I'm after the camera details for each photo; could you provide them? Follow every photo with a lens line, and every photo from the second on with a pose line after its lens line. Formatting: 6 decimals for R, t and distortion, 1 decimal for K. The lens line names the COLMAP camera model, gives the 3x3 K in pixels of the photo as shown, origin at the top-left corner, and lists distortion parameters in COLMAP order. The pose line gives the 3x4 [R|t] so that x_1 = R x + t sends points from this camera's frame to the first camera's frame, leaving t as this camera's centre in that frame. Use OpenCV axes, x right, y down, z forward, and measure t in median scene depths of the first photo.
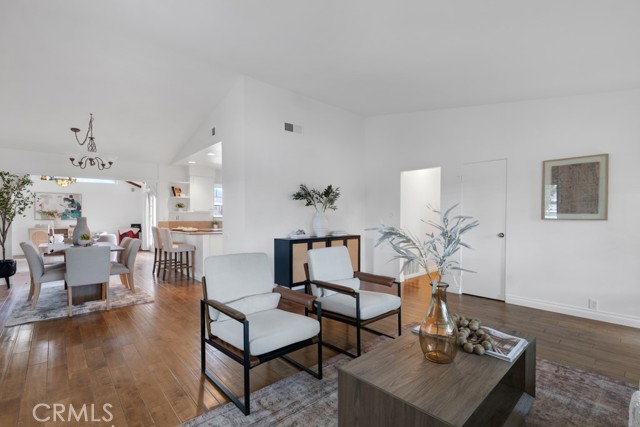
lens RADIAL K [[297.6, 0, 318.7], [0, 297.6, 222.1], [0, 0, 1]] dist [-0.002108, -0.000440]
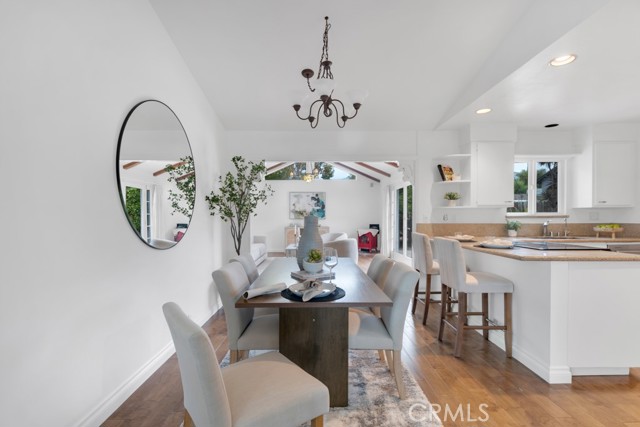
lens RADIAL K [[297.6, 0, 318.7], [0, 297.6, 222.1], [0, 0, 1]] dist [-0.002108, -0.000440]
pose [[0.758108, 0.011871, -0.652020, -0.264345], [-0.010156, 0.999928, 0.006396, -0.006096], [0.652049, 0.001773, 0.758174, 0.364233]]
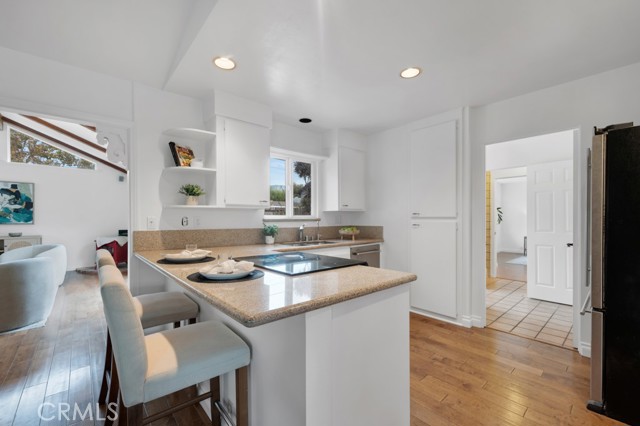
lens RADIAL K [[269.2, 0, 317.3], [0, 269.2, 221.3], [0, 0, 1]] dist [0.023044, 0.000044]
pose [[0.999963, -0.001558, -0.008429, -0.273690], [0.001471, 0.999946, -0.010308, -0.009774], [0.008445, 0.010295, 0.999911, 0.596291]]
